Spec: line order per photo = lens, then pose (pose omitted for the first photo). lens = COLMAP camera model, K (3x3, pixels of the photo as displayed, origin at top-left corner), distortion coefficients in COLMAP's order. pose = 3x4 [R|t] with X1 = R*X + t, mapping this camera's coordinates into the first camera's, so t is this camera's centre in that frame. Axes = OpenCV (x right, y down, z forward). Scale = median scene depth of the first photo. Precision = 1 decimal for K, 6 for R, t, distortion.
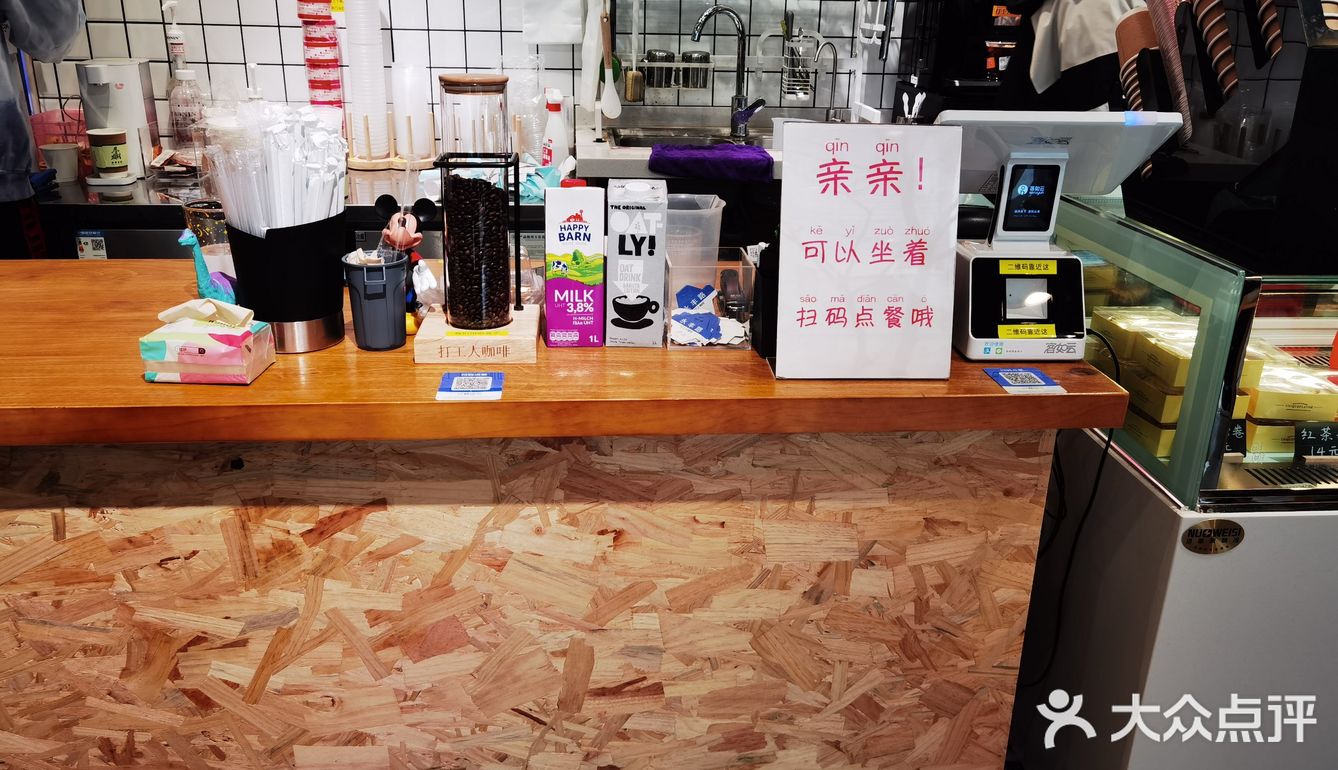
lens RADIAL K [[1063.4, 0, 672.5], [0, 1063.4, 366.9], [0, 0, 1]] dist [0.013137, 0.006038]
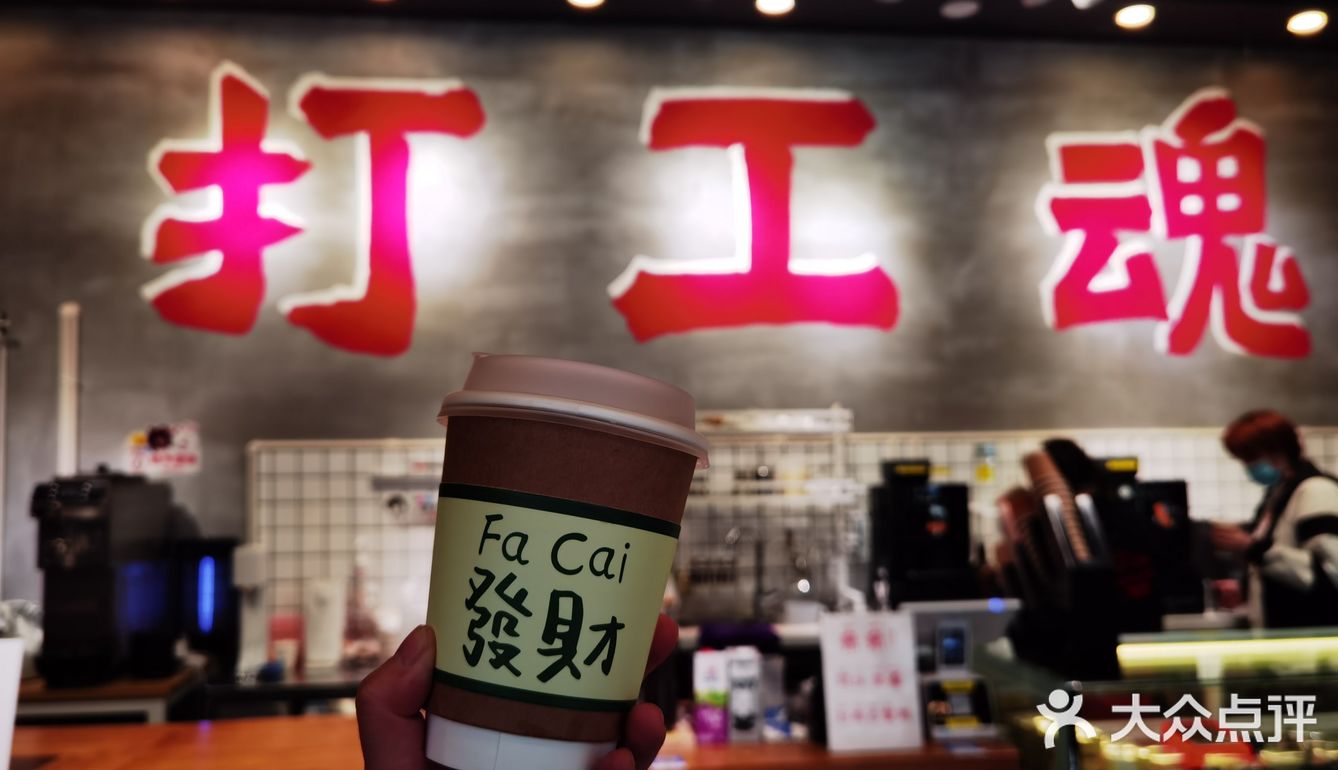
lens RADIAL K [[1111.1, 0, 663.4], [0, 1111.1, 383.9], [0, 0, 1]] dist [-0.017665, 0.002478]
pose [[0.998897, -0.034200, 0.032172, -0.214167], [0.044248, 0.914896, -0.401258, 0.171642], [-0.015711, 0.402239, 0.915400, -0.938356]]
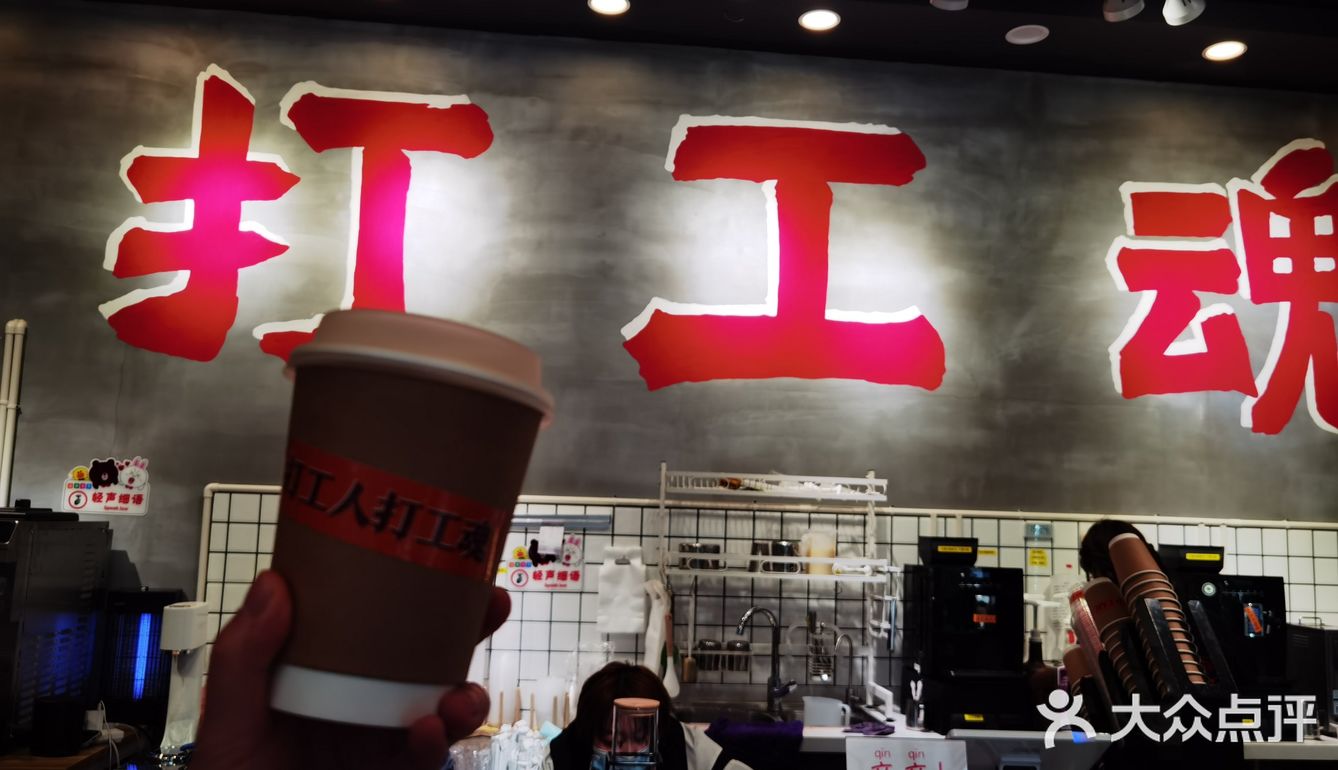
lens RADIAL K [[1079.6, 0, 669.0], [0, 1079.6, 385.0], [0, 0, 1]] dist [0.002593, 0.006241]
pose [[0.999909, 0.012305, 0.005485, -0.146082], [-0.008451, 0.889959, -0.455961, 0.022319], [-0.010492, 0.455874, 0.889983, -0.525286]]
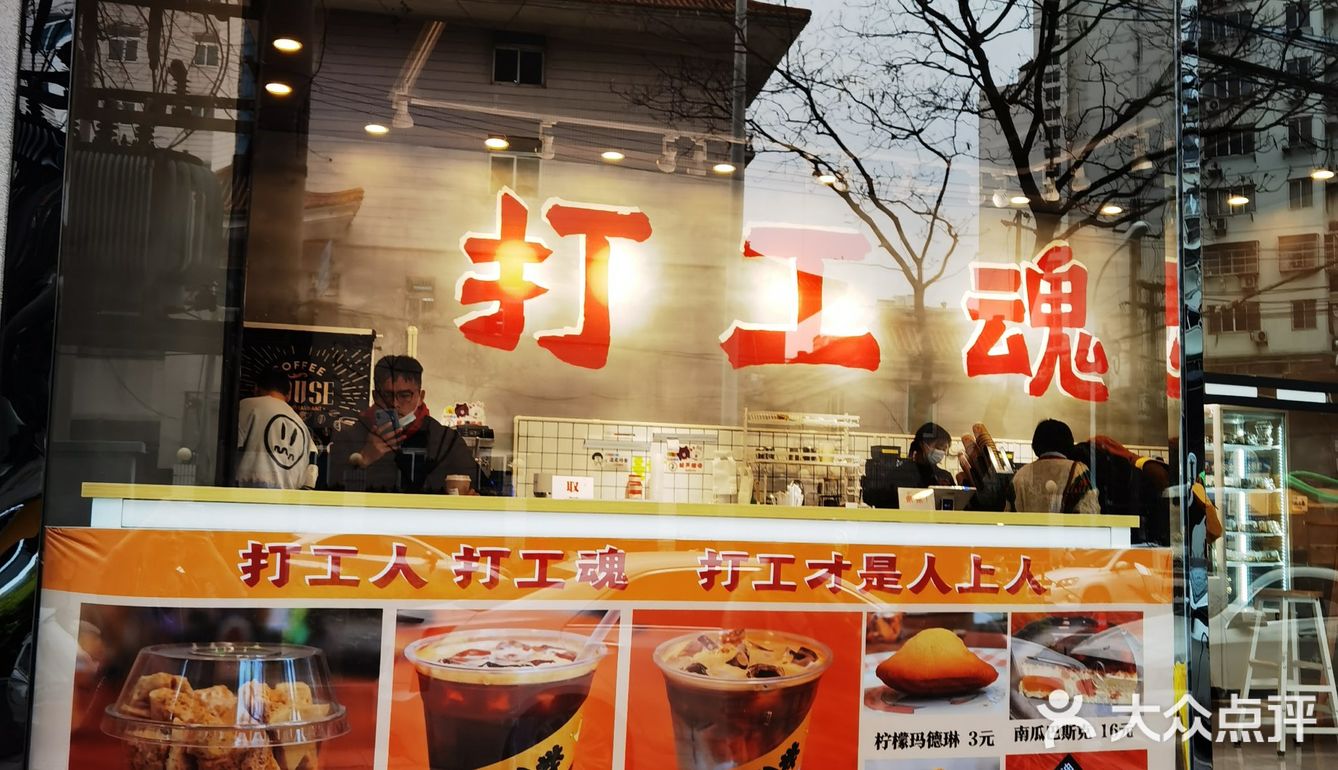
lens RADIAL K [[1409.3, 0, 669.0], [0, 1409.3, 385.0], [0, 0, 1]] dist [-0.007019, -0.008413]
pose [[0.976163, 0.023323, 0.215780, -2.001379], [0.070293, 0.906646, -0.415994, 1.696248], [-0.205338, 0.421246, 0.883396, -4.065576]]
